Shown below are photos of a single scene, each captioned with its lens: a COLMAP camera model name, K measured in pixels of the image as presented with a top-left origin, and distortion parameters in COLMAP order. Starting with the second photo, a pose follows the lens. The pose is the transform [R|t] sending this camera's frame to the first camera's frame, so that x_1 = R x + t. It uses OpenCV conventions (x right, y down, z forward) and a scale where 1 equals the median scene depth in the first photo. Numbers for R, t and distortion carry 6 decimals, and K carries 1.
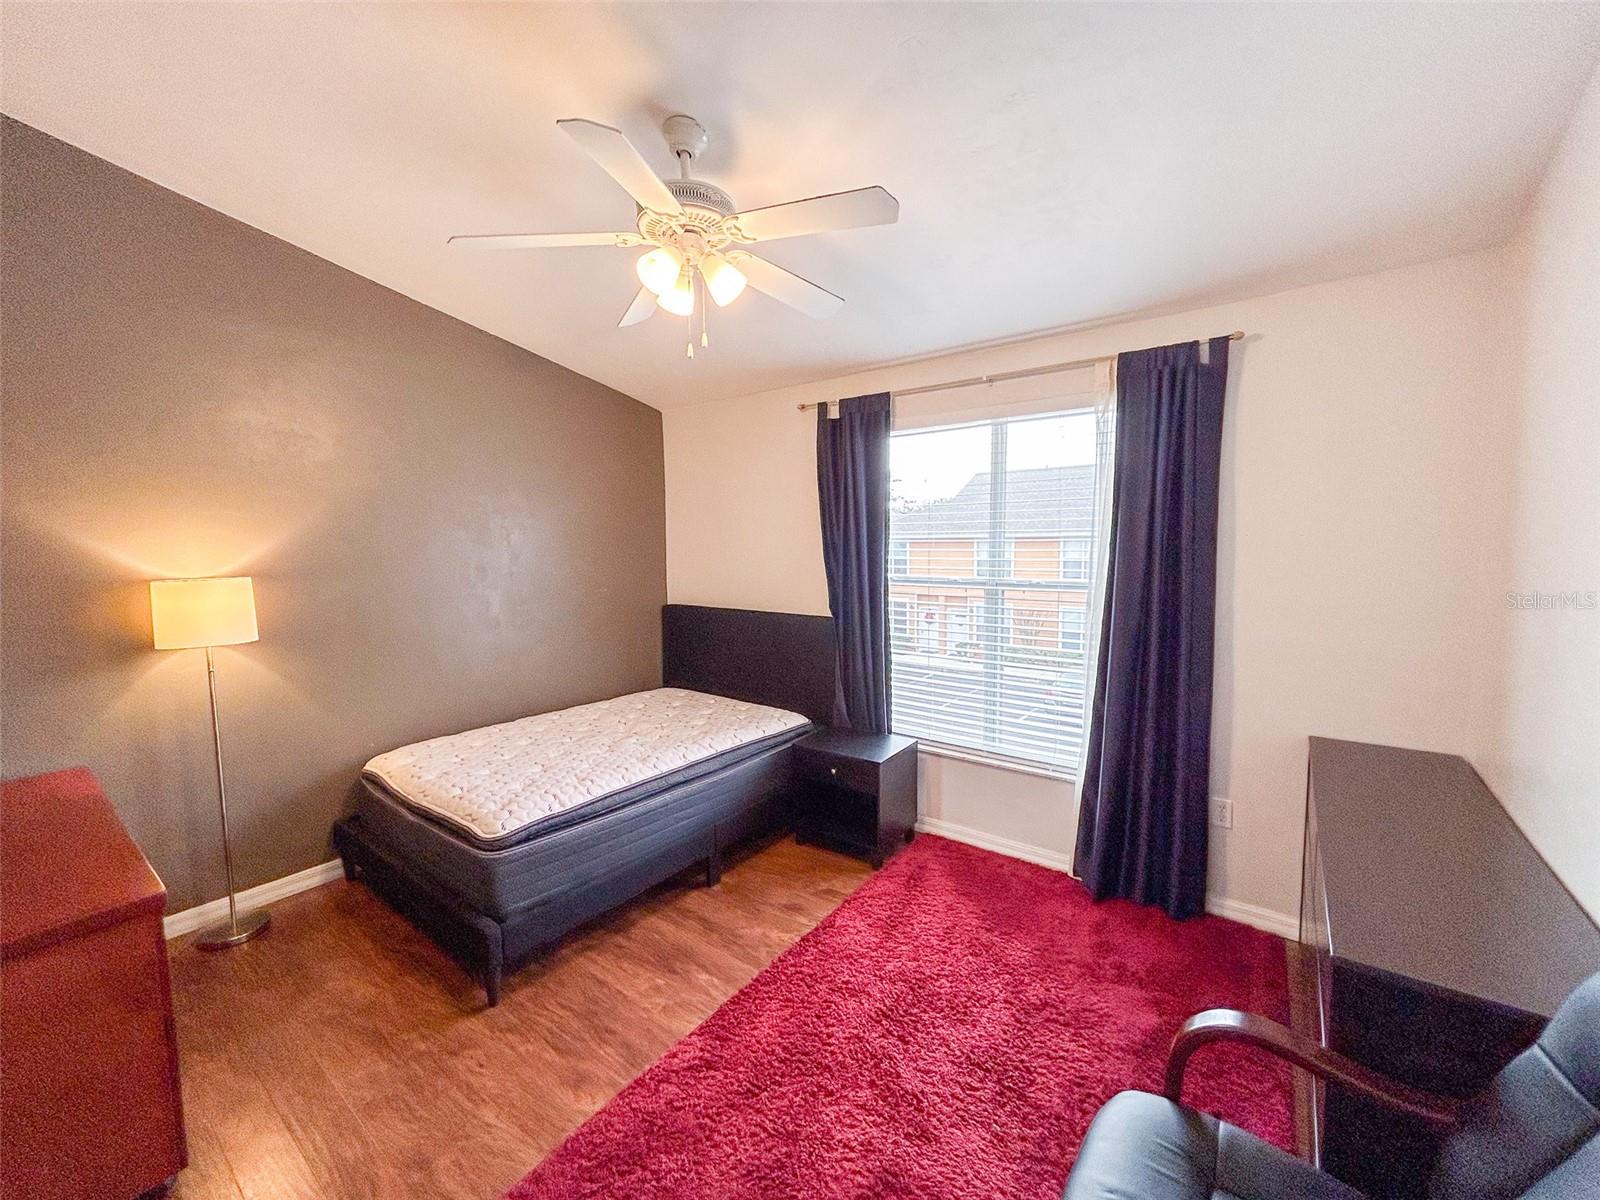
lens RADIAL K [[642.2, 0, 800.9], [0, 642.2, 597.1], [0, 0, 1]] dist [-0.019373, 0.013475]
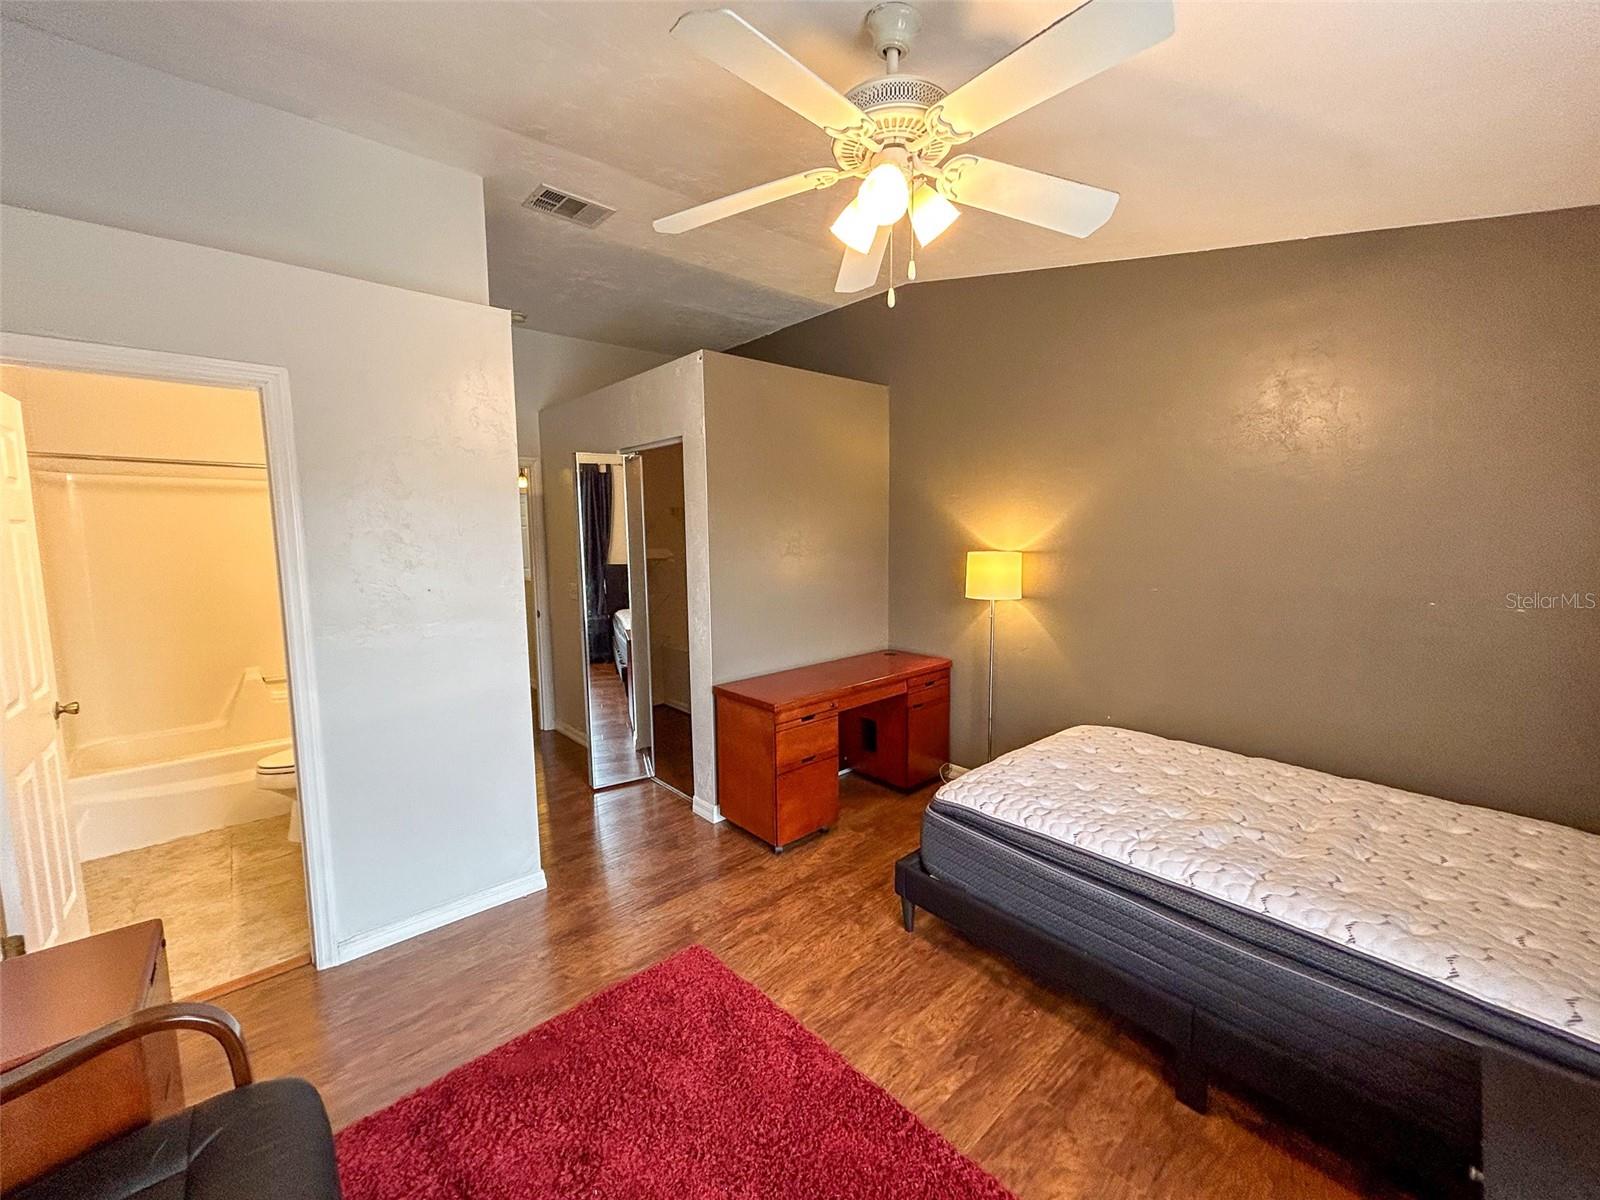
lens RADIAL K [[642.2, 0, 800.9], [0, 642.2, 597.1], [0, 0, 1]] dist [-0.019373, 0.013475]
pose [[-0.188693, 0.113598, -0.975444, 0.466741], [-0.067703, 0.989419, 0.128322, -0.071010], [0.979700, 0.090254, -0.179006, 0.724986]]
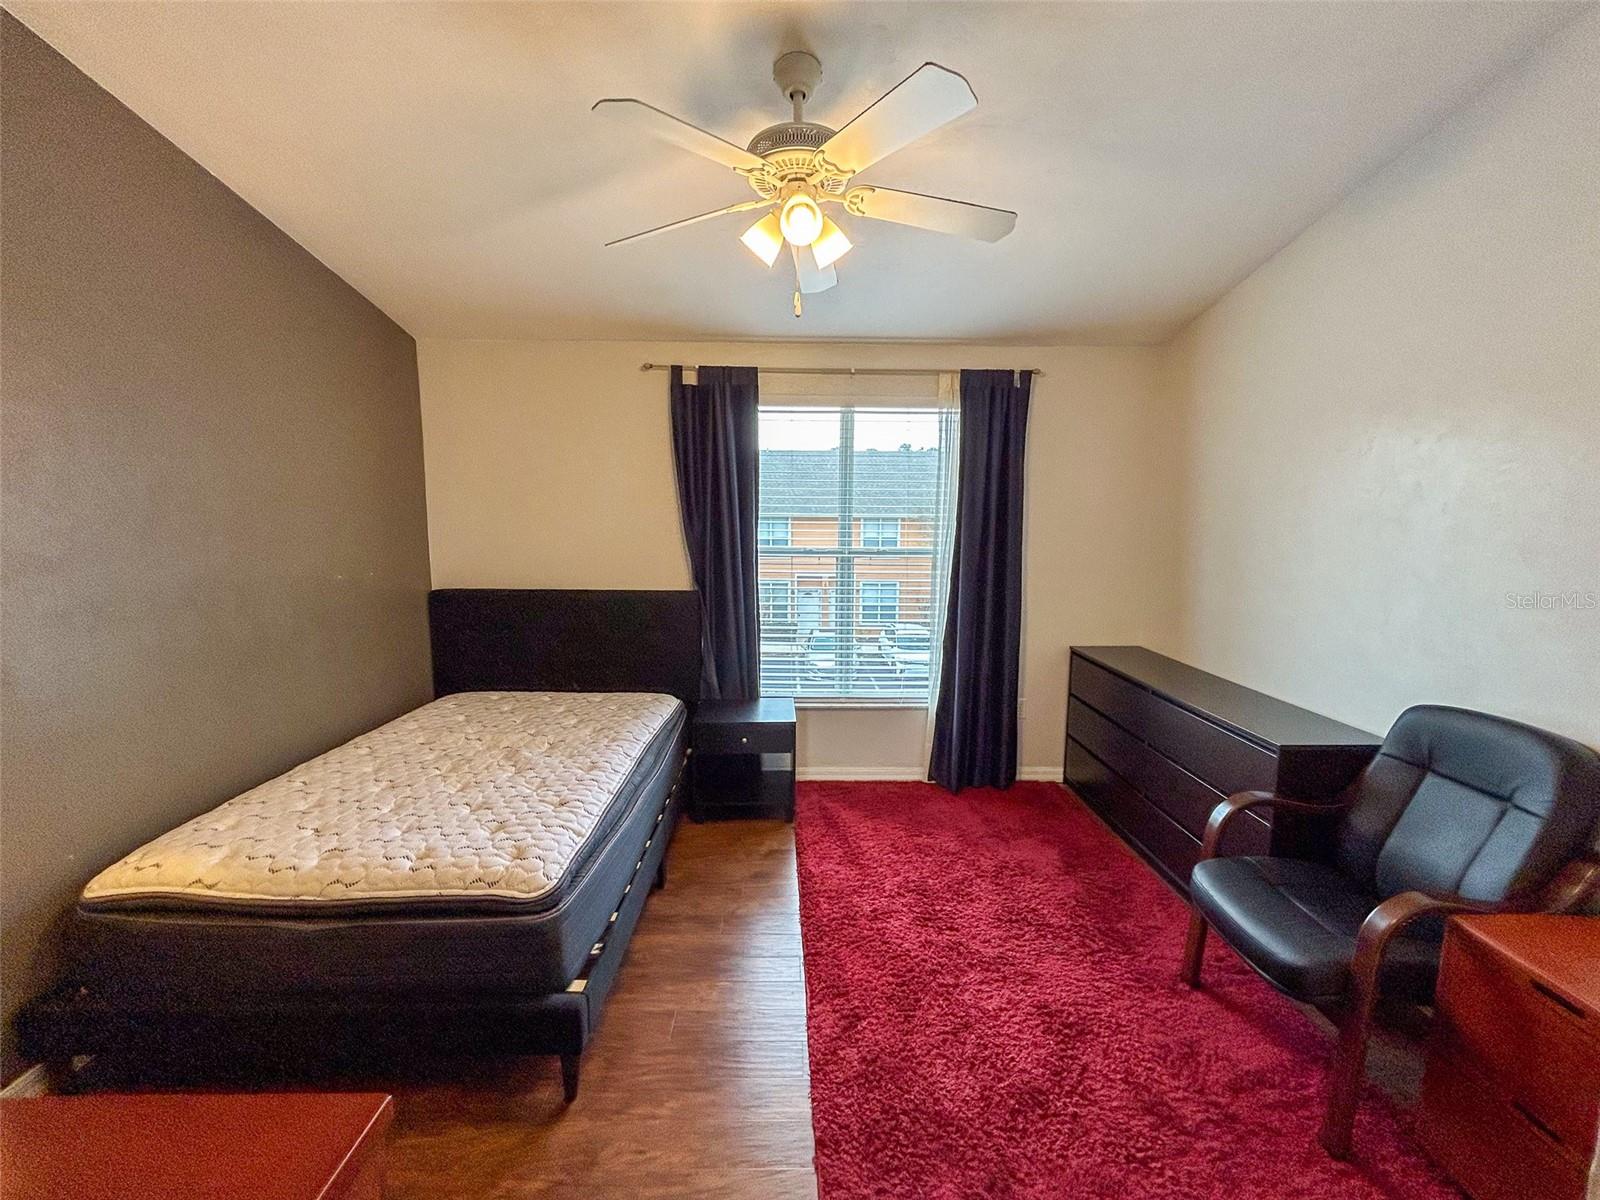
lens RADIAL K [[645.6, 0, 797.1], [0, 645.6, 597.2], [0, 0, 1]] dist [-0.000256, 0.000049]
pose [[0.787627, -0.065313, 0.612682, -0.537879], [0.039635, 0.997677, 0.055401, -0.008834], [-0.614877, -0.019352, 0.788386, 0.158587]]
